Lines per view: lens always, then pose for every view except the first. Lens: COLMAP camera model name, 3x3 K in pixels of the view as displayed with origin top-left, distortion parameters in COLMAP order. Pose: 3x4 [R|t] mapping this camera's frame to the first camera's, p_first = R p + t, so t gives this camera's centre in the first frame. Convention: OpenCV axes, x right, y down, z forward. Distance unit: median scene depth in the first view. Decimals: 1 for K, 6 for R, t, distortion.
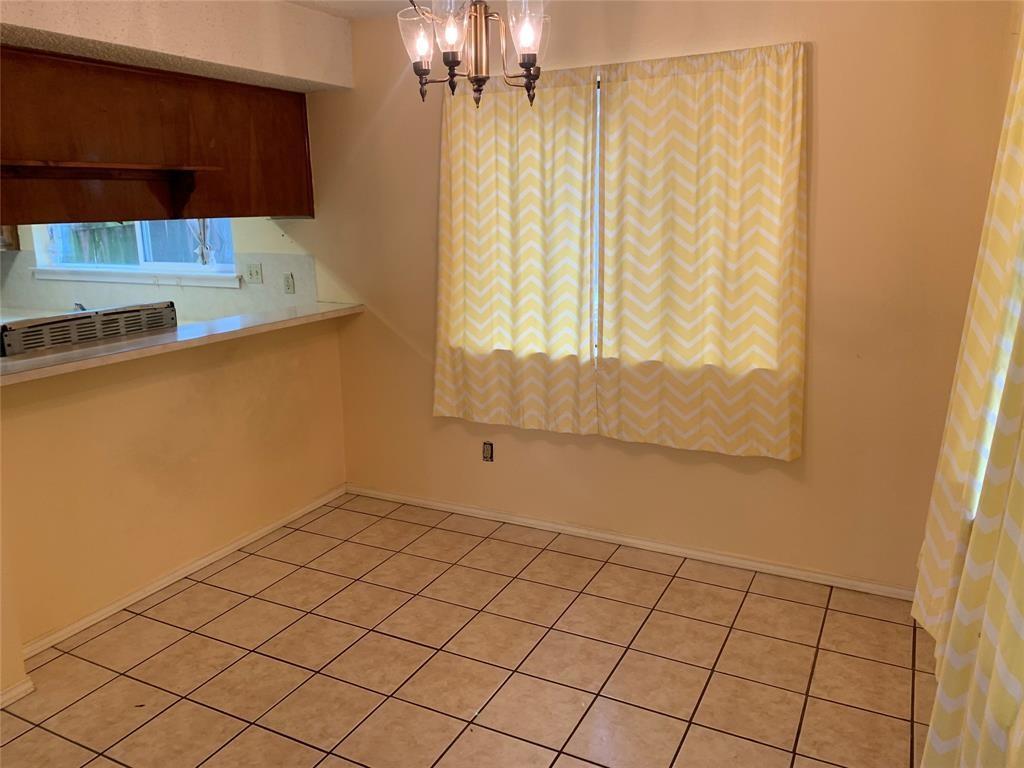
lens RADIAL K [[792.3, 0, 487.8], [0, 792.3, 367.7], [0, 0, 1]] dist [0.095380, -0.230183]
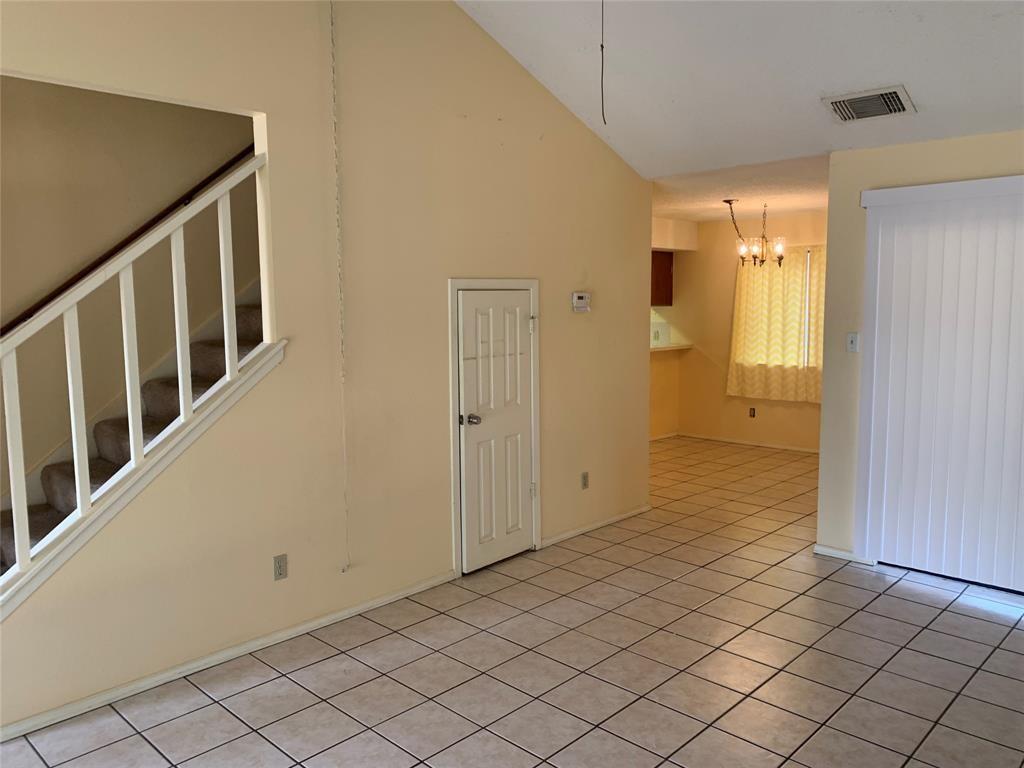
lens RADIAL K [[792.3, 0, 487.8], [0, 792.3, 367.7], [0, 0, 1]] dist [0.095380, -0.230183]
pose [[0.960060, 0.037818, -0.277227, -0.105879], [-0.070302, 0.991642, -0.108187, 0.307832], [0.270819, 0.123356, 0.954694, -1.461634]]
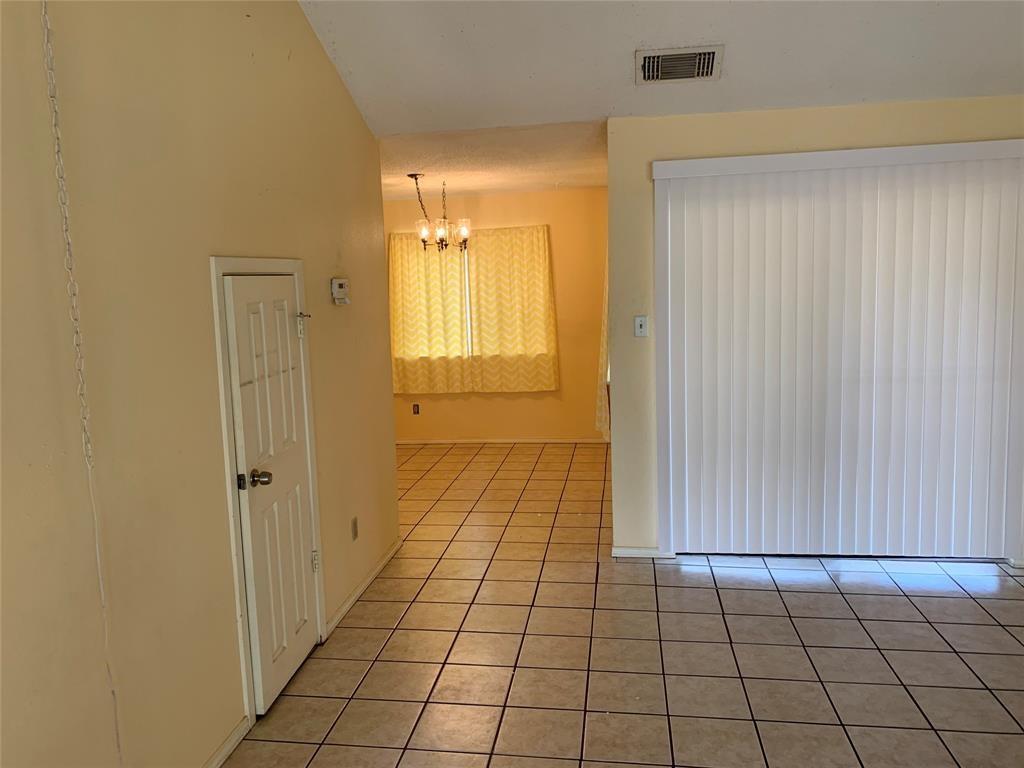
lens RADIAL K [[783.1, 0, 508.9], [0, 783.1, 368.9], [0, 0, 1]] dist [-0.001653, -0.002698]
pose [[0.939554, -0.049740, 0.338768, -0.508939], [0.086309, 0.991848, -0.093746, 0.239930], [-0.331343, 0.117318, 0.936188, -1.085889]]
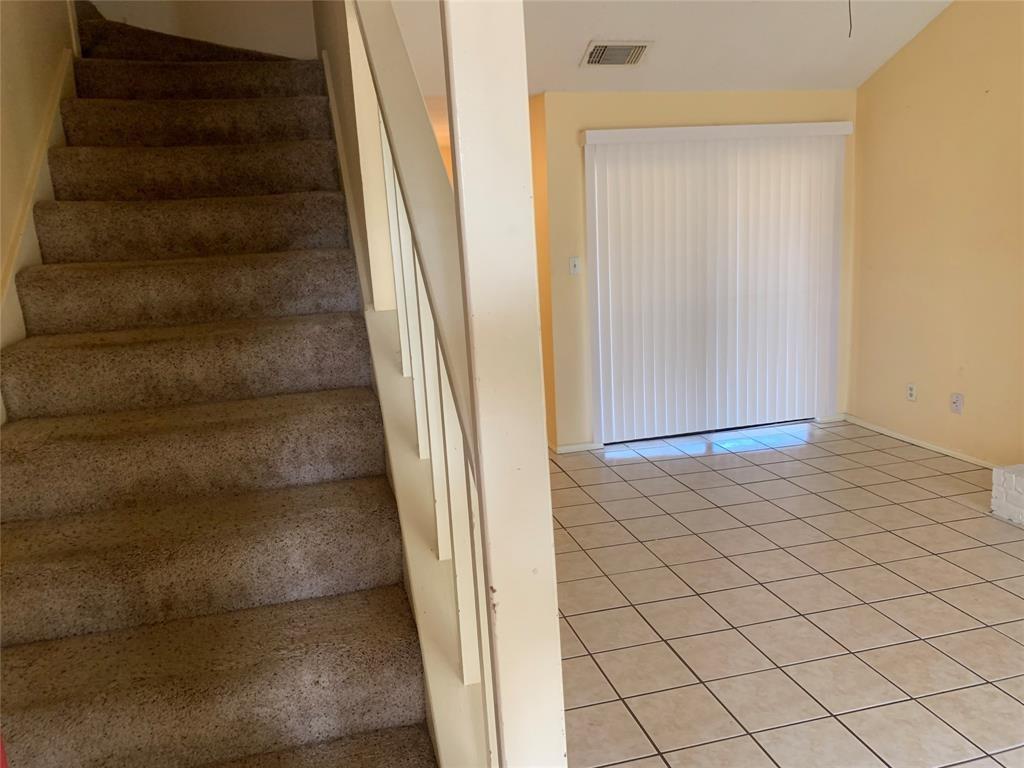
lens RADIAL K [[777.3, 0, 518.3], [0, 777.3, 385.7], [0, 0, 1]] dist [0.036224, -0.025772]
pose [[0.728025, -0.154690, 0.667870, -1.026329], [0.177680, 0.983497, 0.034111, 0.234473], [-0.662125, 0.093833, 0.743495, -1.046386]]
